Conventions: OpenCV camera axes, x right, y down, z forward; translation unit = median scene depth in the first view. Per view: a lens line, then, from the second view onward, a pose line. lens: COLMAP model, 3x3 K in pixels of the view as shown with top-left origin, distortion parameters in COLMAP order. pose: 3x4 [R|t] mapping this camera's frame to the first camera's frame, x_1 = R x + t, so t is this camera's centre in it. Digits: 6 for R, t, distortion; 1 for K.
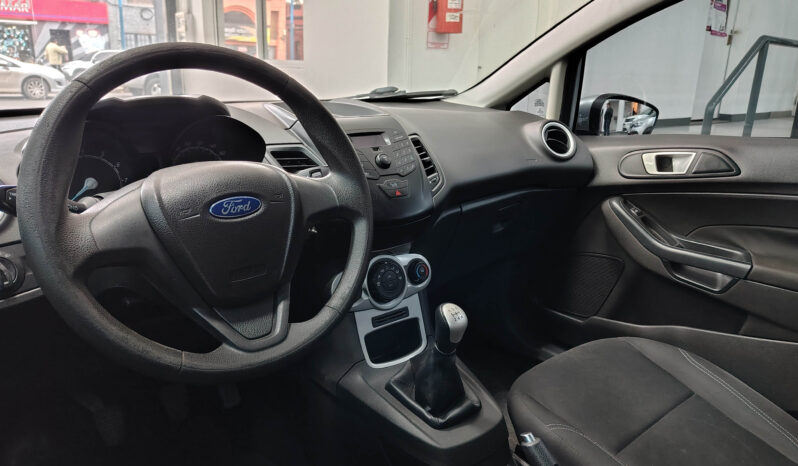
lens RADIAL K [[567.5, 0, 395.3], [0, 567.5, 236.1], [0, 0, 1]] dist [0.053698, -0.071045]
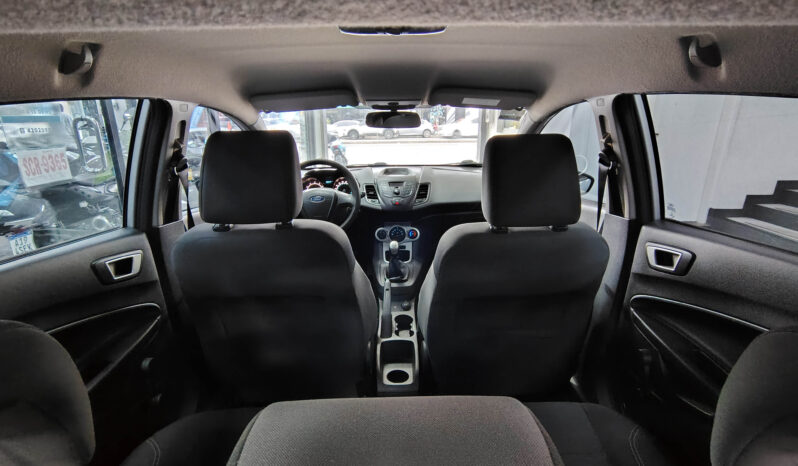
lens RADIAL K [[379.9, 0, 402.3], [0, 379.9, 229.7], [0, 0, 1]] dist [-0.004299, 0.000066]
pose [[0.782261, 0.145245, -0.605782, 1.085528], [-0.152295, 0.987521, 0.040110, -0.022040], [0.604048, 0.060881, 0.794619, -0.462808]]
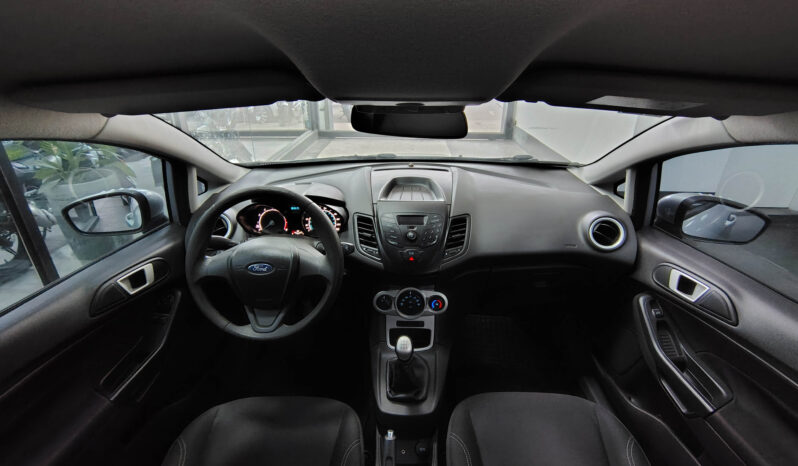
lens RADIAL K [[379.9, 0, 402.7], [0, 379.9, 233.2], [0, 0, 1]] dist [-0.004299, 0.000066]
pose [[0.756924, 0.260039, -0.599538, 0.551082], [-0.171624, 0.964319, 0.201579, -0.322205], [0.630564, -0.049685, 0.774545, 0.125434]]
